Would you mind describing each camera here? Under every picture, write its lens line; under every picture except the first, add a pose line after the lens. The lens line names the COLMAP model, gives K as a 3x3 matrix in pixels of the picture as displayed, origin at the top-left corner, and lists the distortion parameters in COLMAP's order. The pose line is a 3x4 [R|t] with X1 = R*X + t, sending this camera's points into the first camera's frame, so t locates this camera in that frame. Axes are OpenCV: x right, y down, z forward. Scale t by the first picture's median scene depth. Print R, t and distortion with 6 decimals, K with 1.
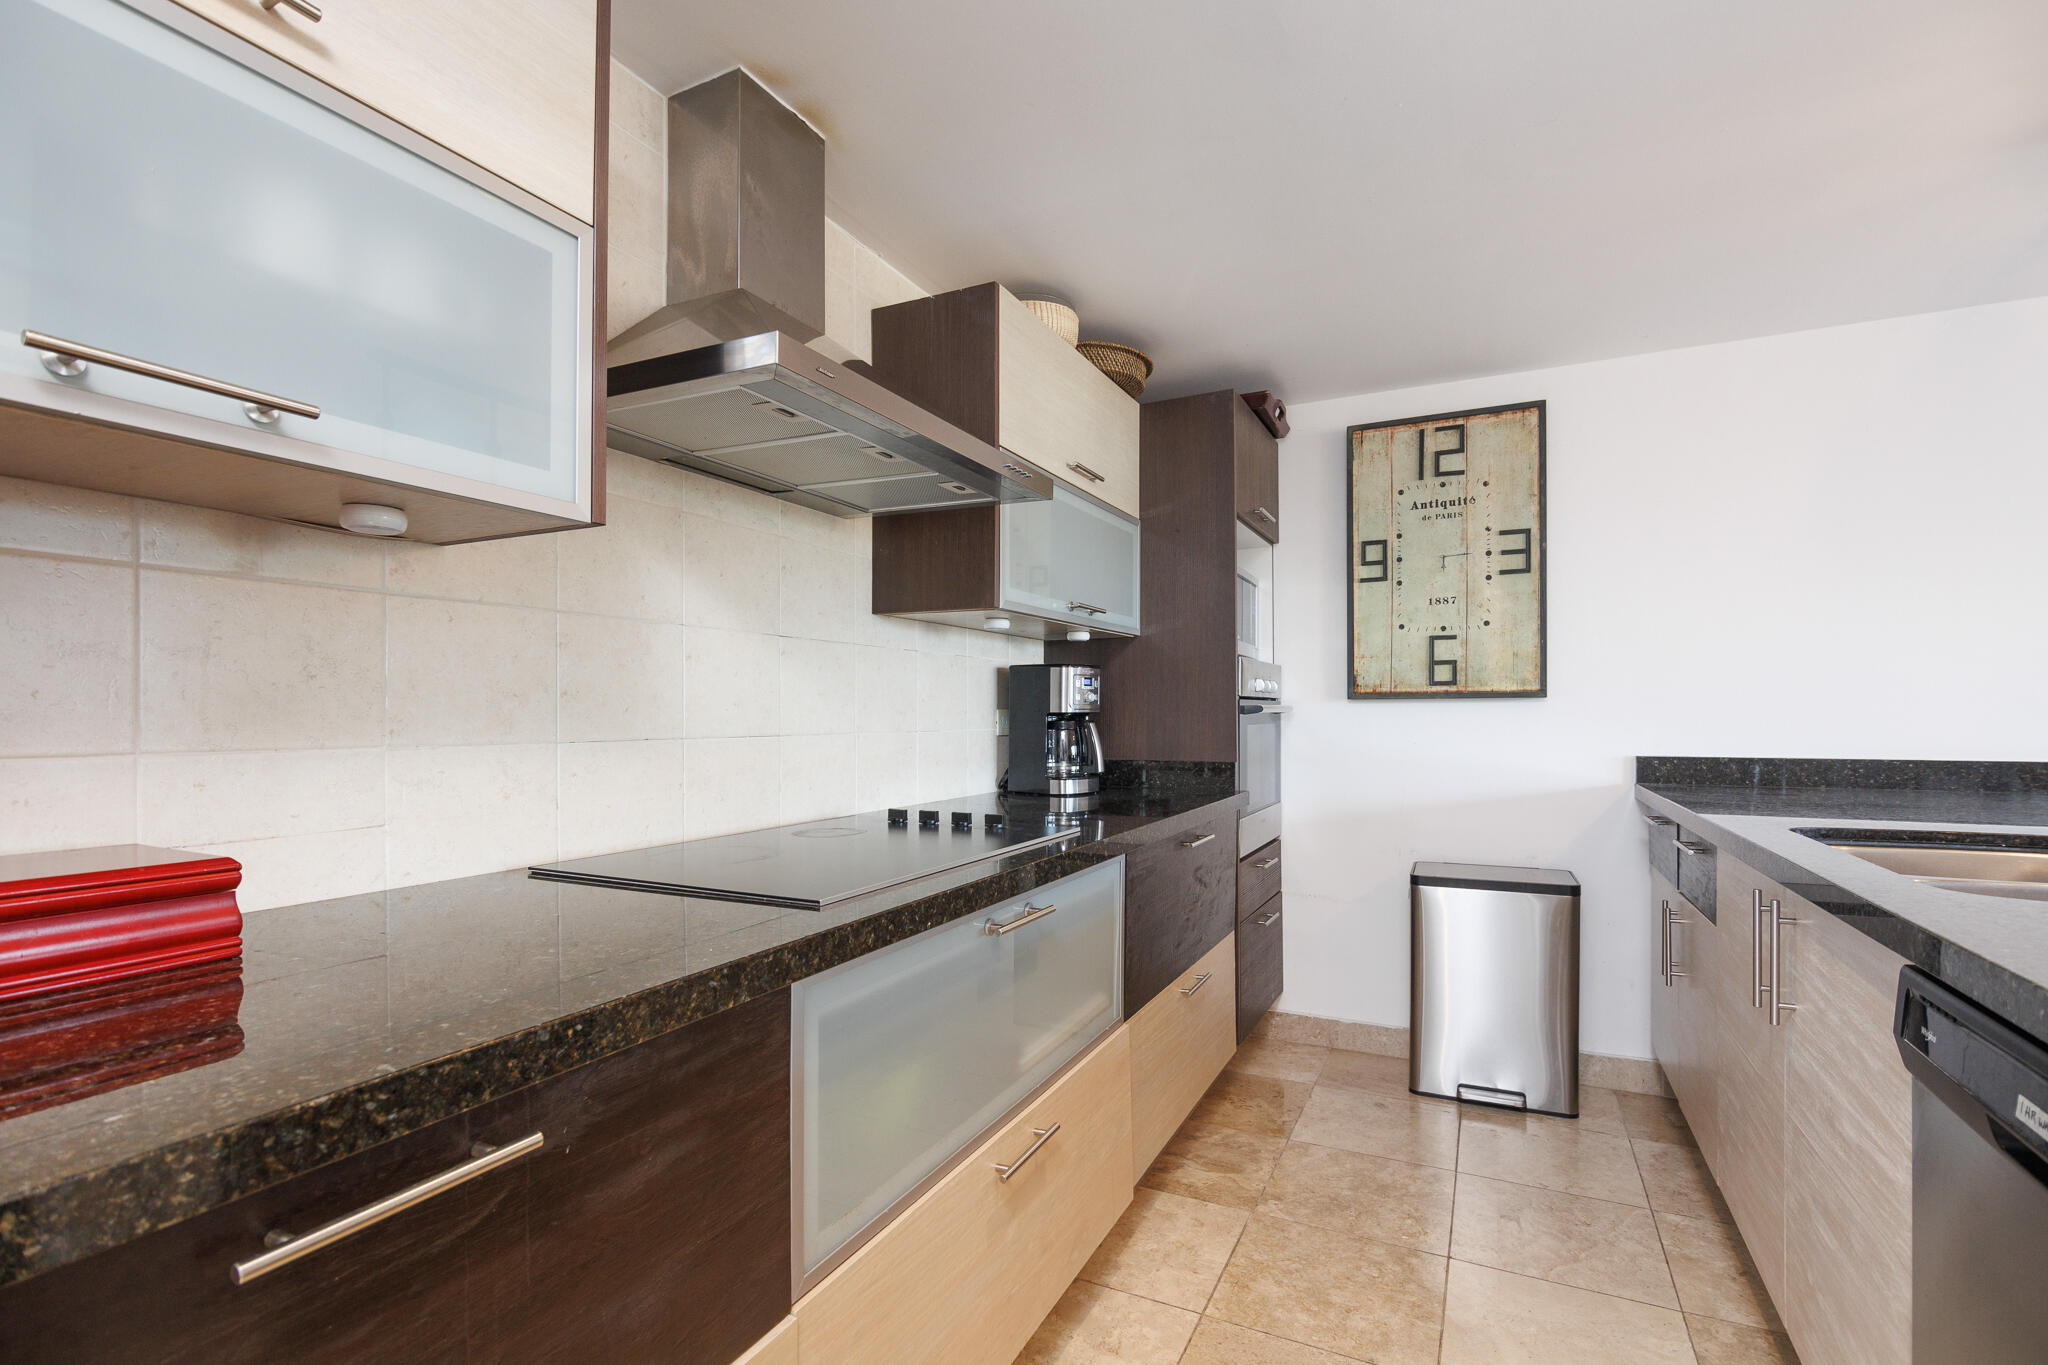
lens RADIAL K [[927.8, 0, 1031.7], [0, 927.8, 716.8], [0, 0, 1]] dist [-0.012207, -0.002130]
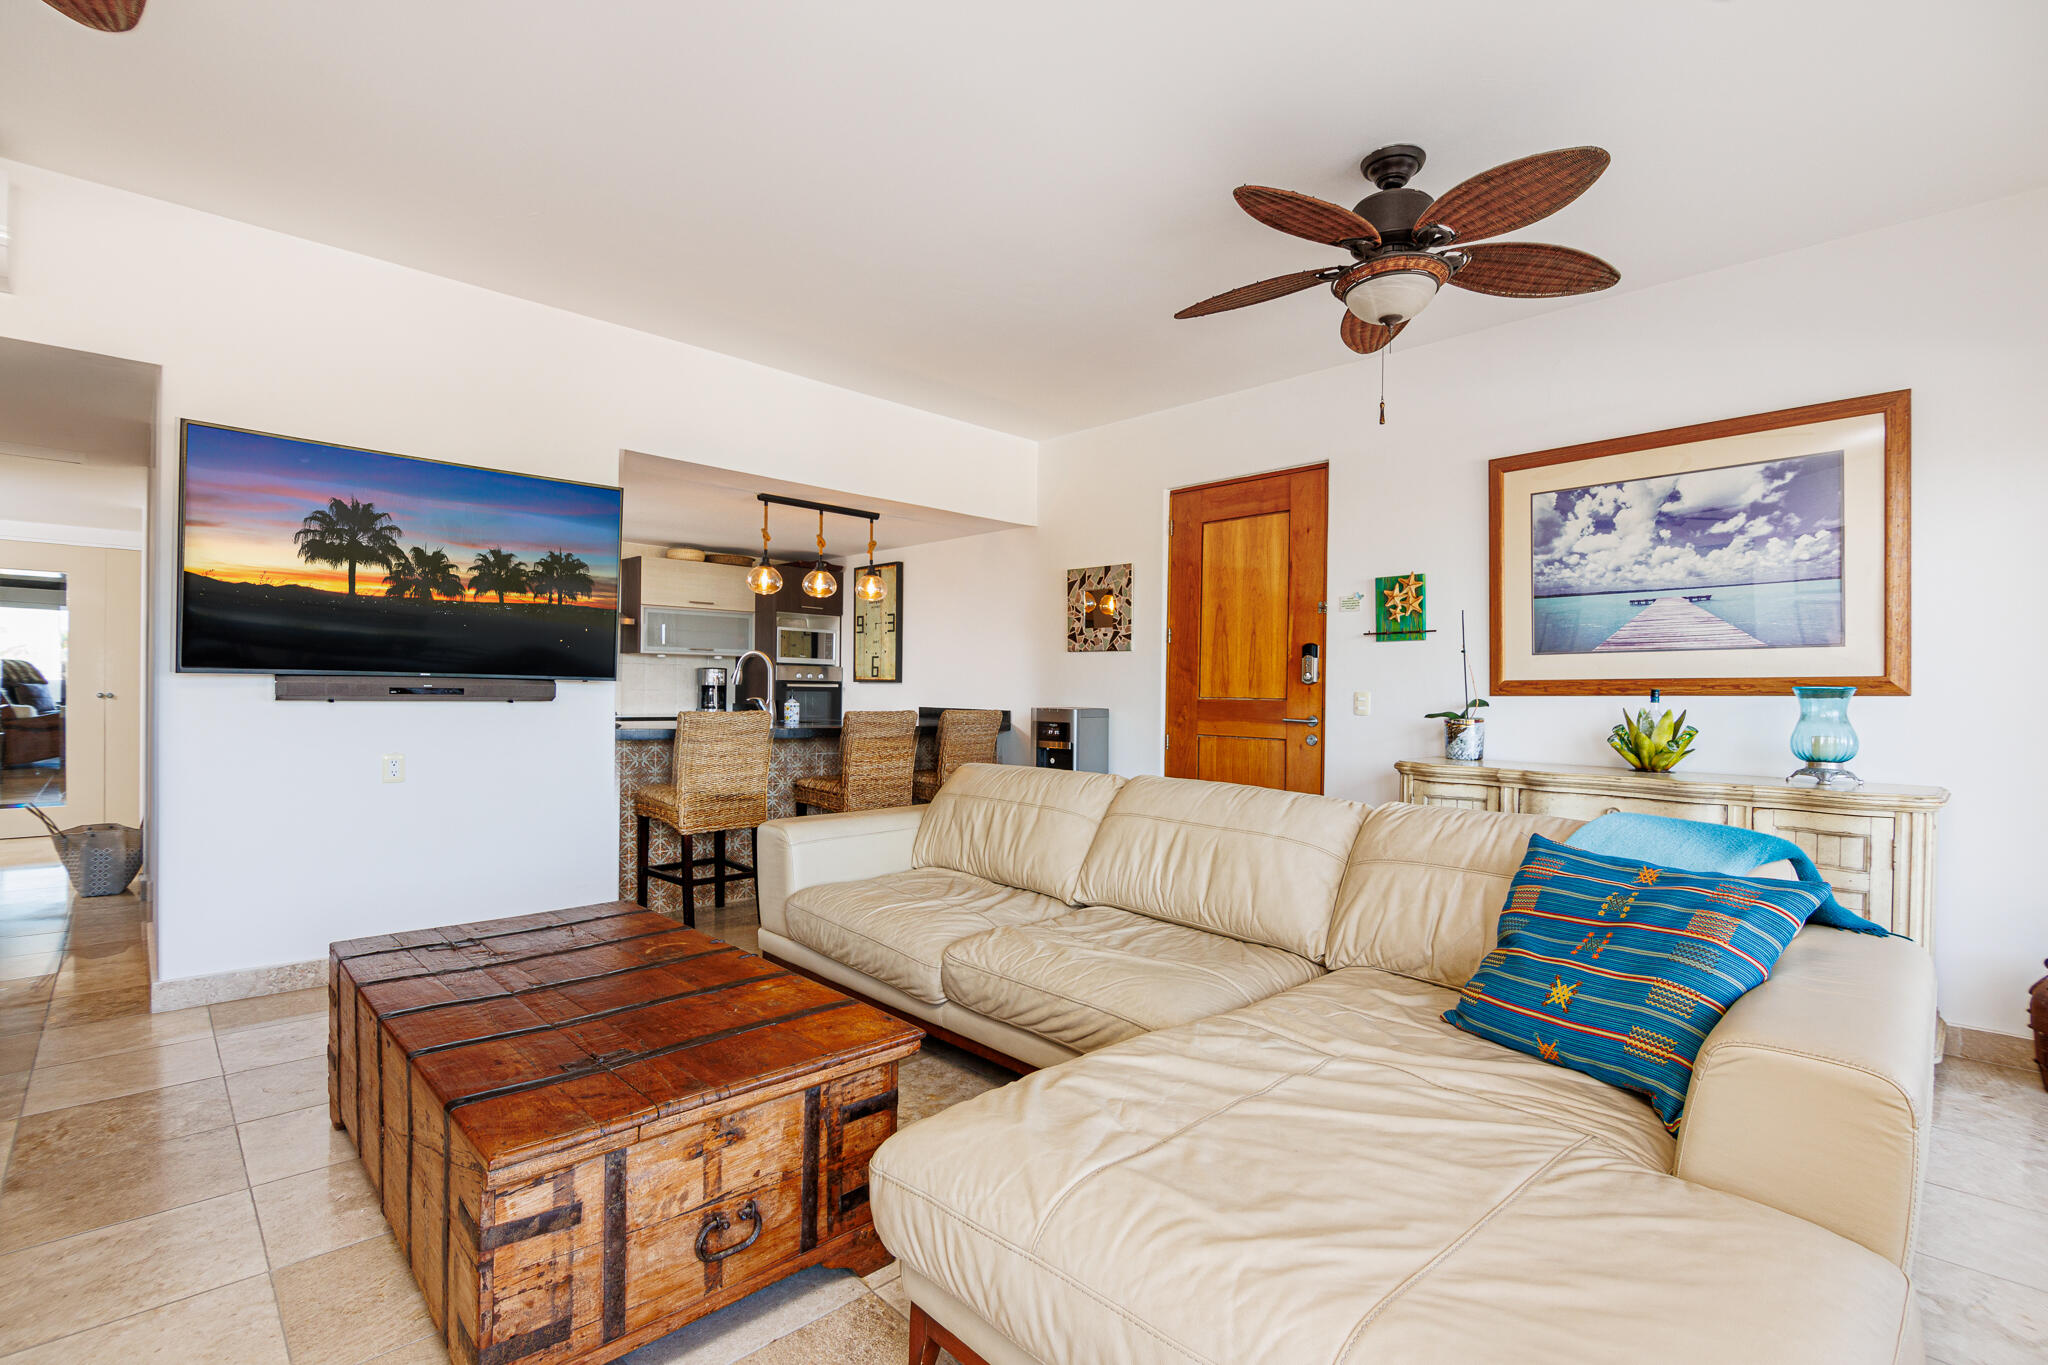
lens RADIAL K [[927.8, 0, 1020.0], [0, 927.8, 694.9], [0, 0, 1]] dist [-0.012207, -0.002130]
pose [[0.939952, 0.019423, -0.340753, 1.665661], [-0.018334, 0.999811, 0.006417, -0.011152], [0.340814, 0.000215, 0.940131, -1.175223]]
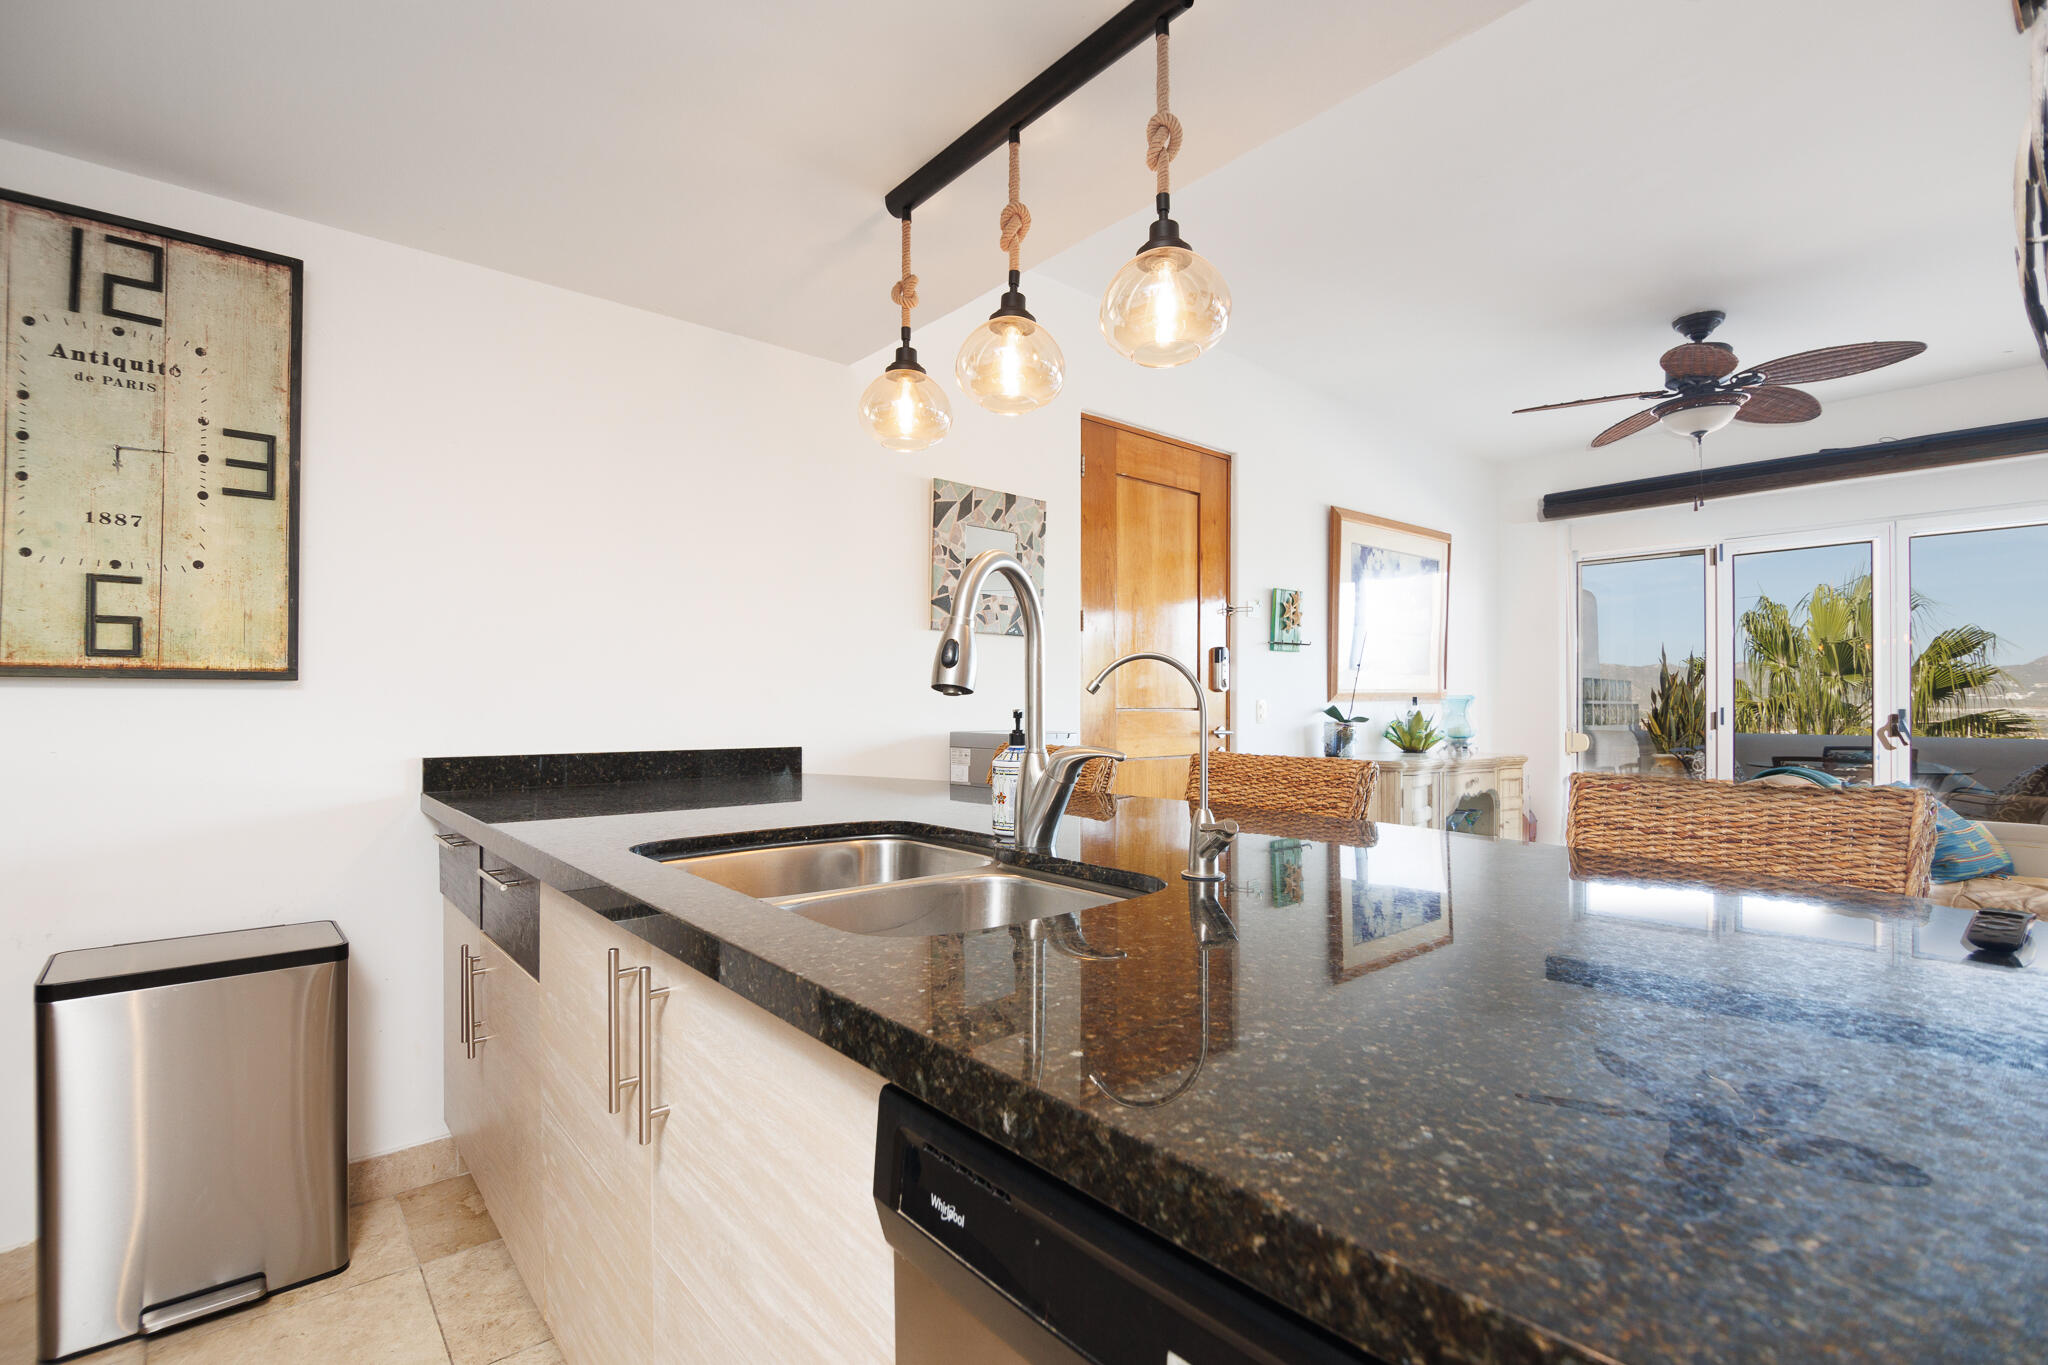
lens RADIAL K [[927.8, 0, 1021.5], [0, 927.8, 705.1], [0, 0, 1]] dist [-0.012207, -0.002130]
pose [[0.390596, 0.005106, 0.920548, 0.123777], [-0.002285, 0.999987, -0.004577, -0.000413], [-0.920559, -0.000316, 0.390603, 0.212757]]
